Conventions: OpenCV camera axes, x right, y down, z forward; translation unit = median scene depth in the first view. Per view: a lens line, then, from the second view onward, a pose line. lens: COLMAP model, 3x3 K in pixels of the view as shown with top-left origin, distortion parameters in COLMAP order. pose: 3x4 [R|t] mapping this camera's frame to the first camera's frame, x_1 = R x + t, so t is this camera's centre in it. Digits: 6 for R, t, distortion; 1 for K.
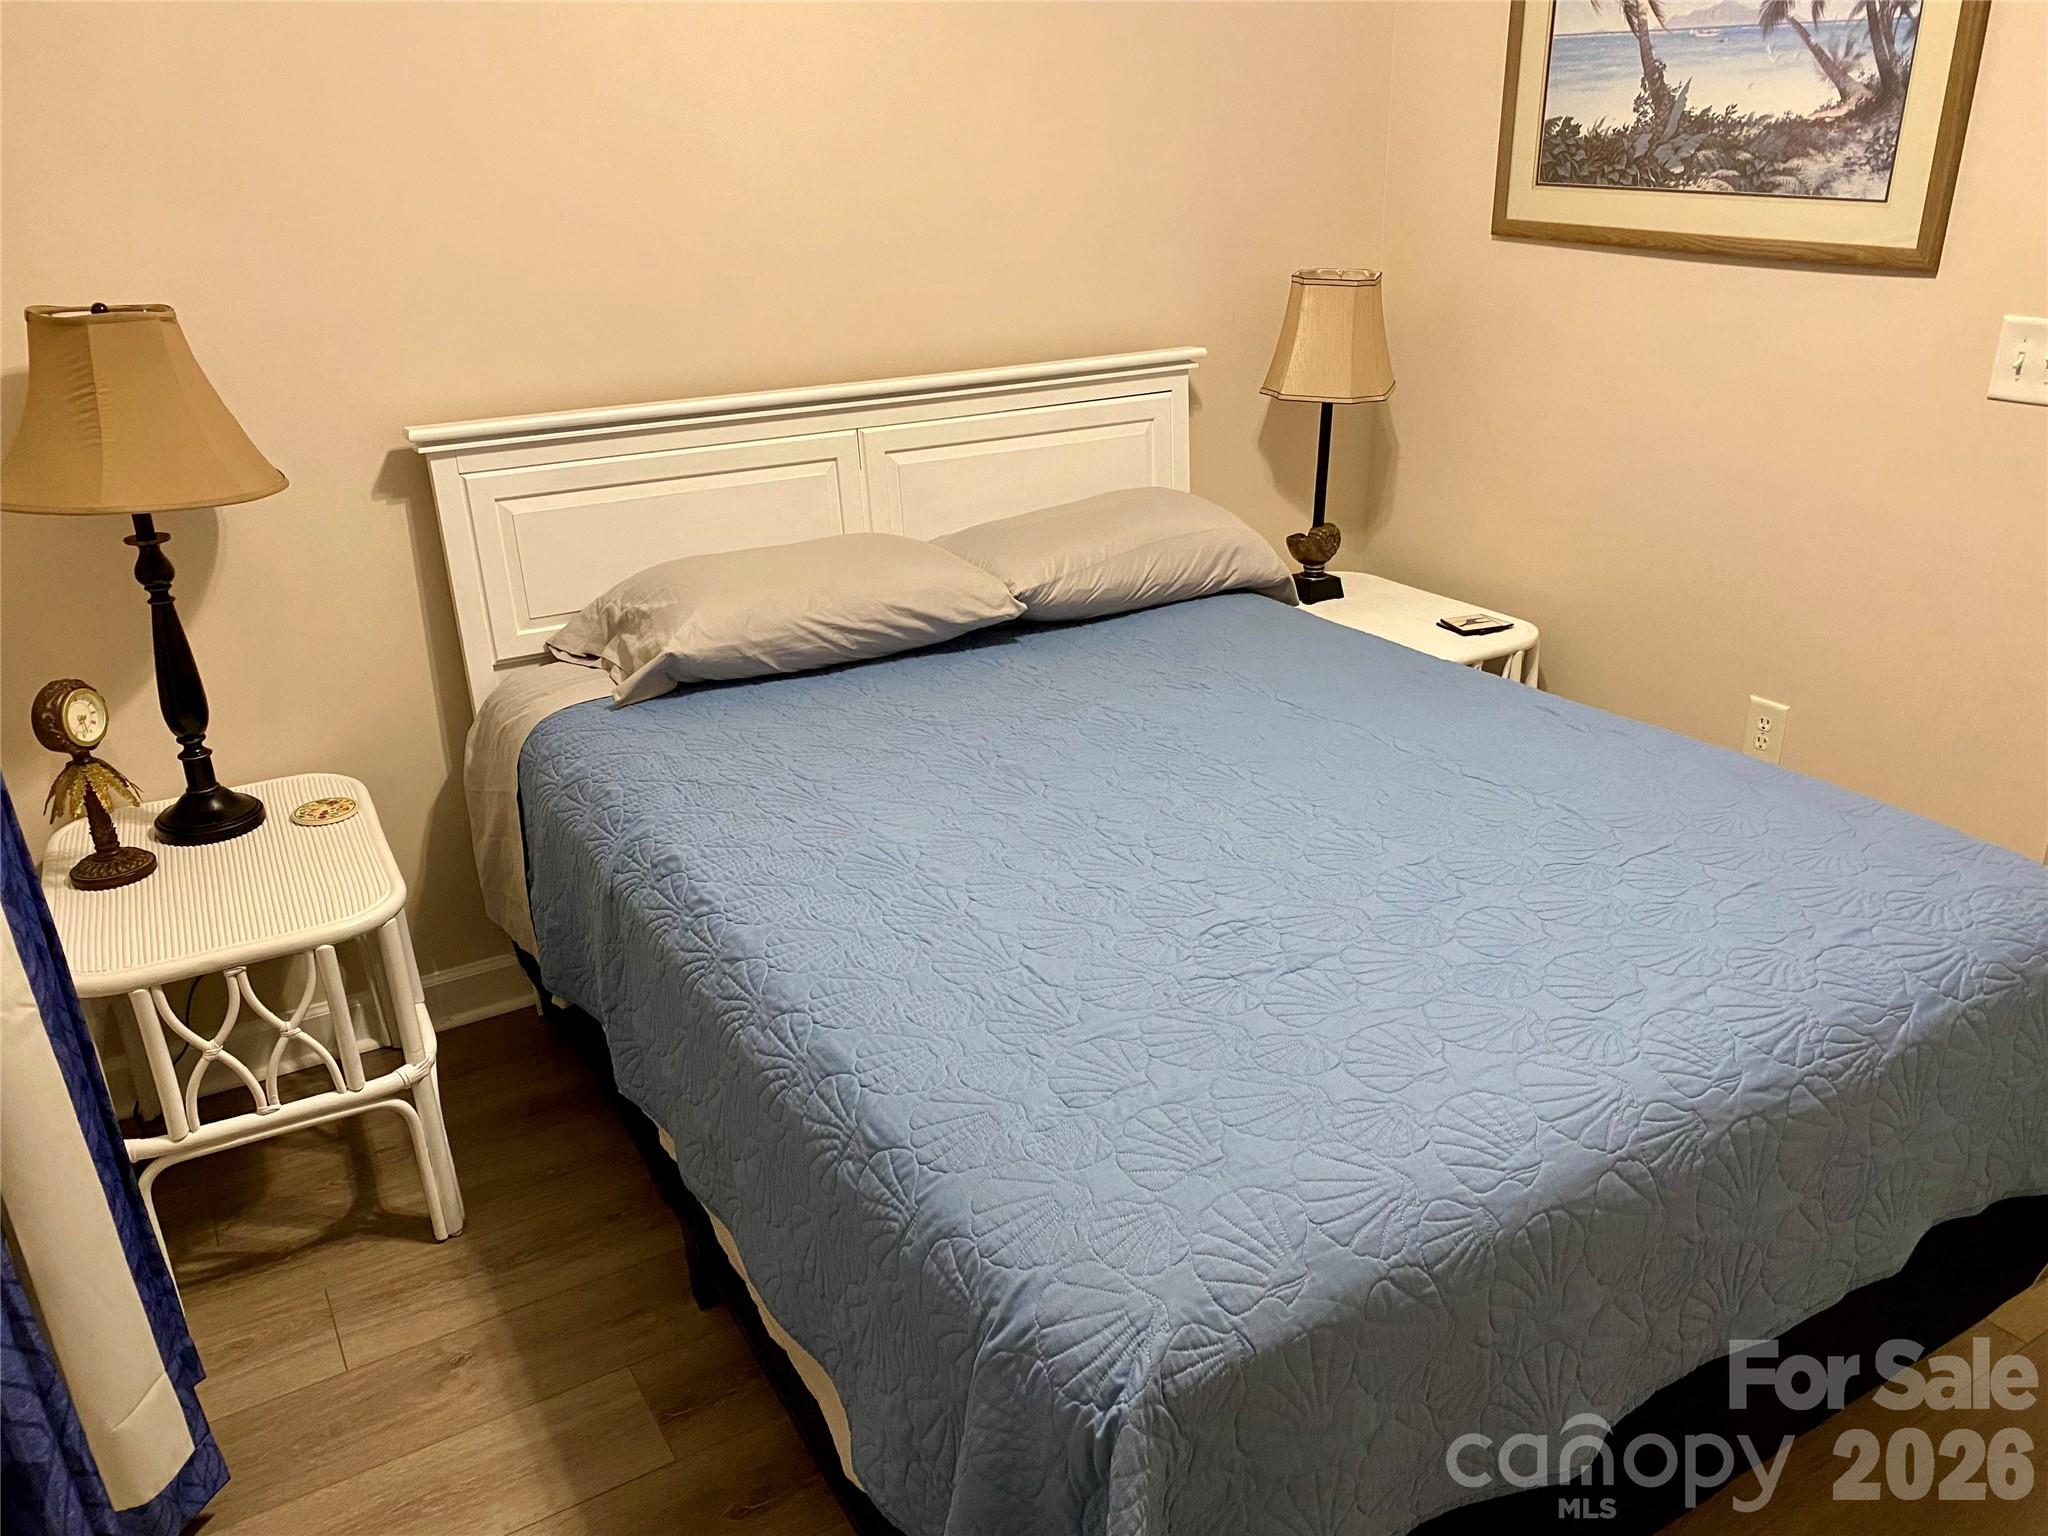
lens RADIAL K [[1530.8, 0, 1041.5], [0, 1530.8, 779.1], [0, 0, 1]] dist [0.035917, -0.035838]
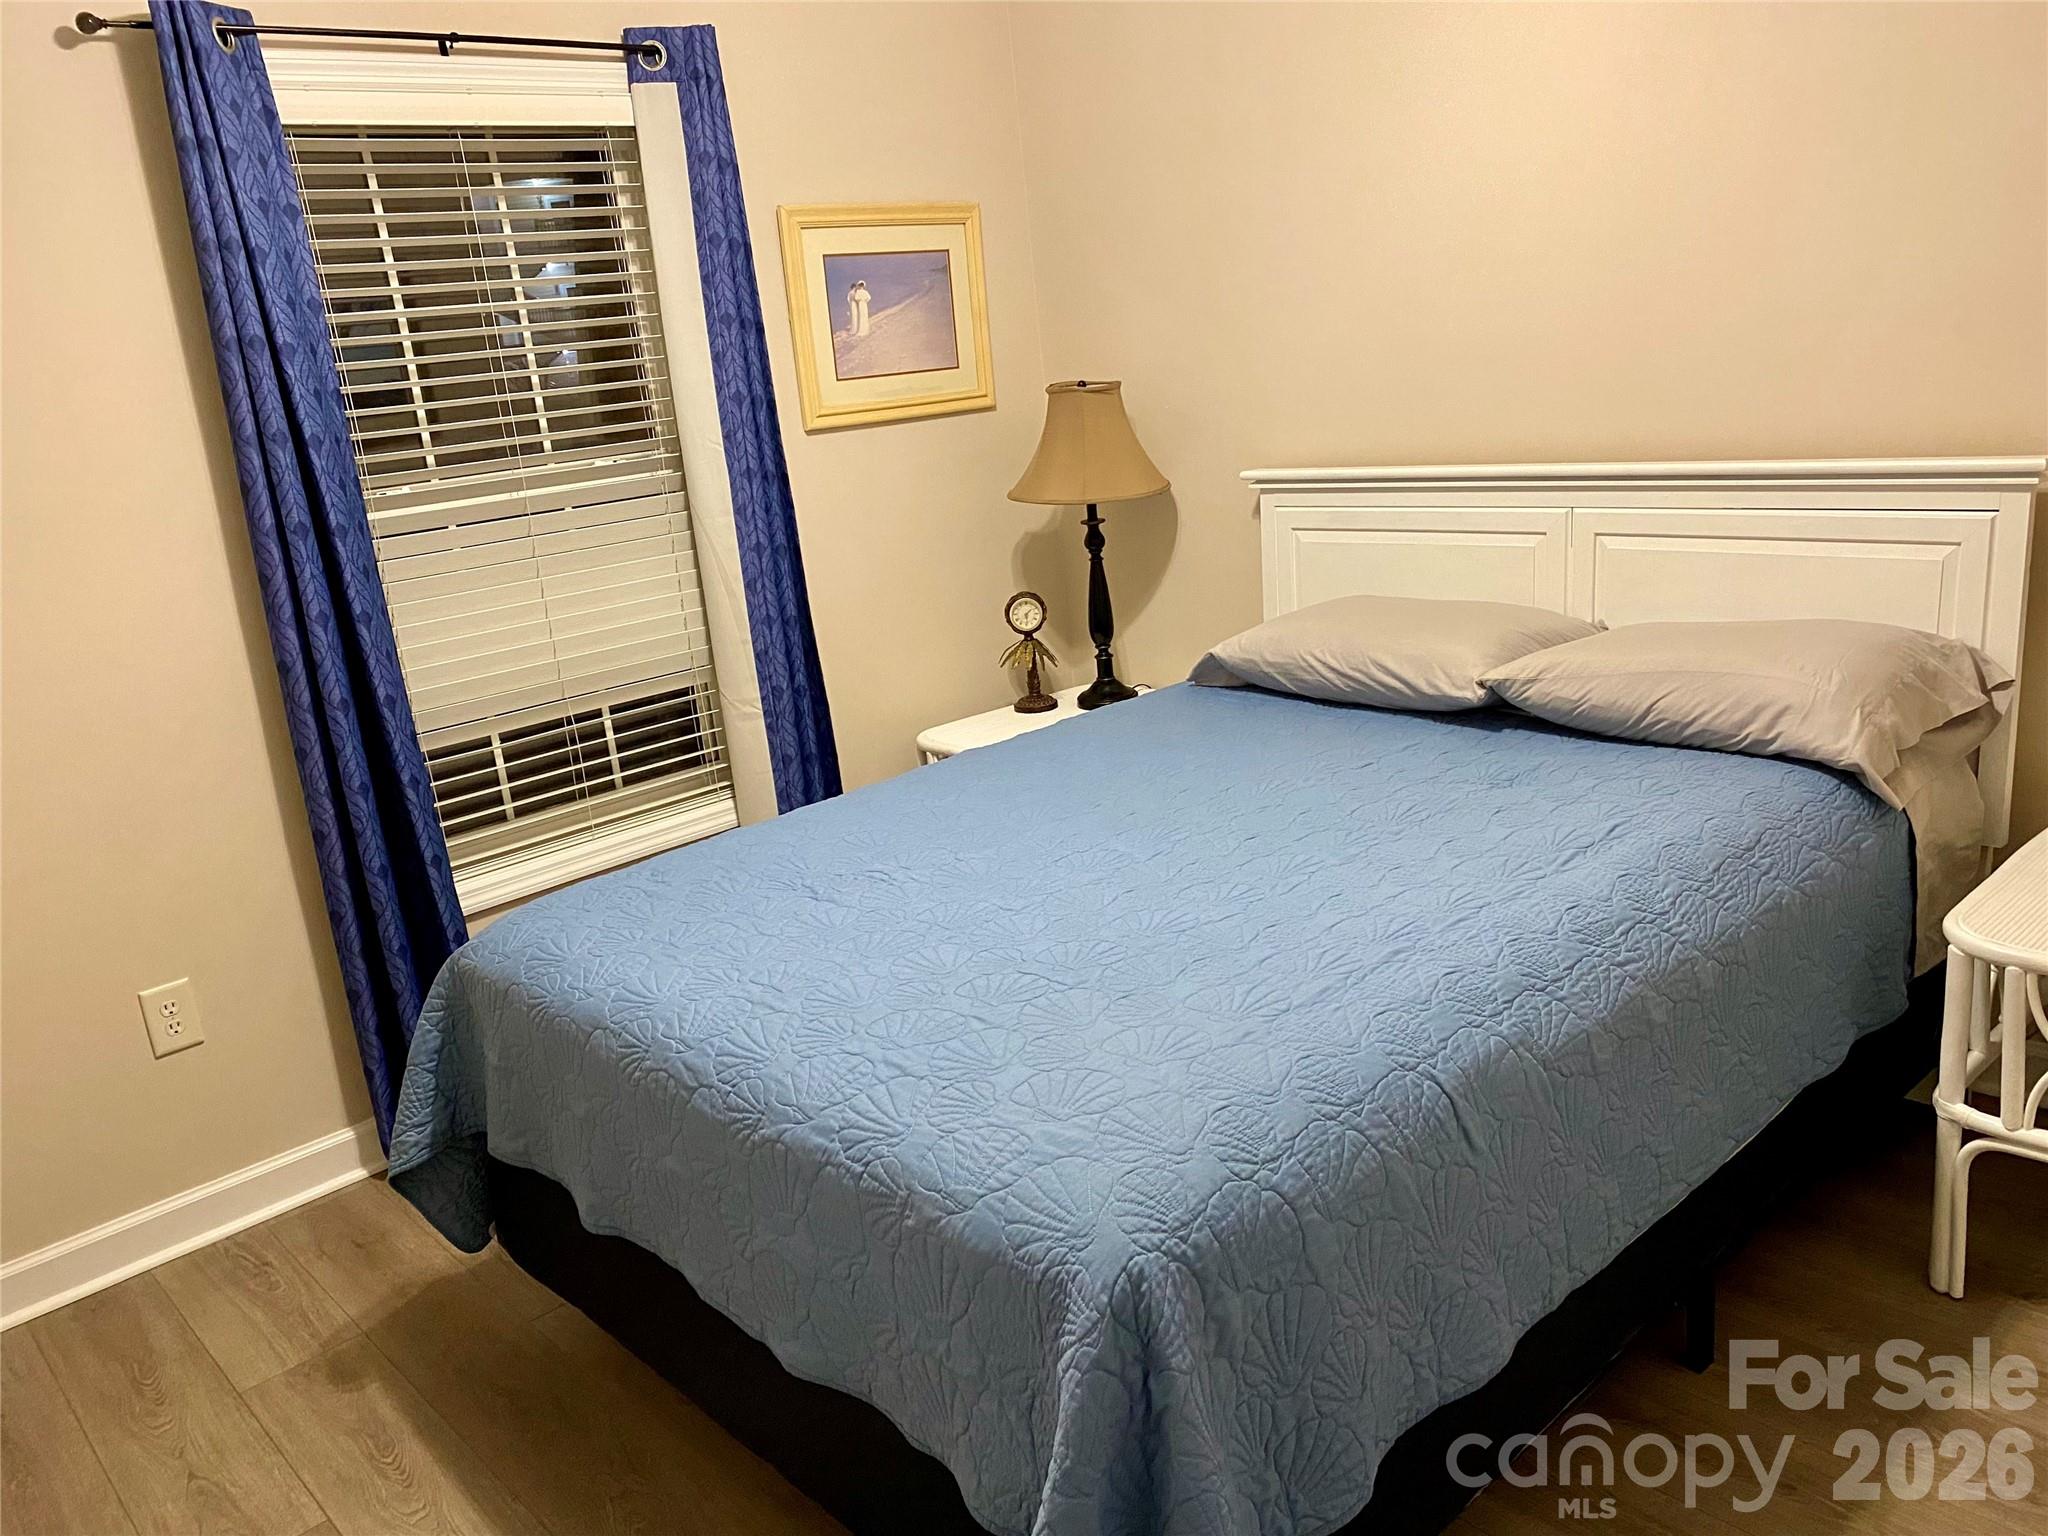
lens RADIAL K [[1530.8, 0, 1029.7], [0, 1530.8, 752.4], [0, 0, 1]] dist [0.035917, -0.035838]
pose [[0.208471, 0.249833, -0.945581, 0.903225], [-0.287389, 0.939789, 0.184942, -0.184204], [0.934851, 0.233195, 0.267718, 0.497365]]
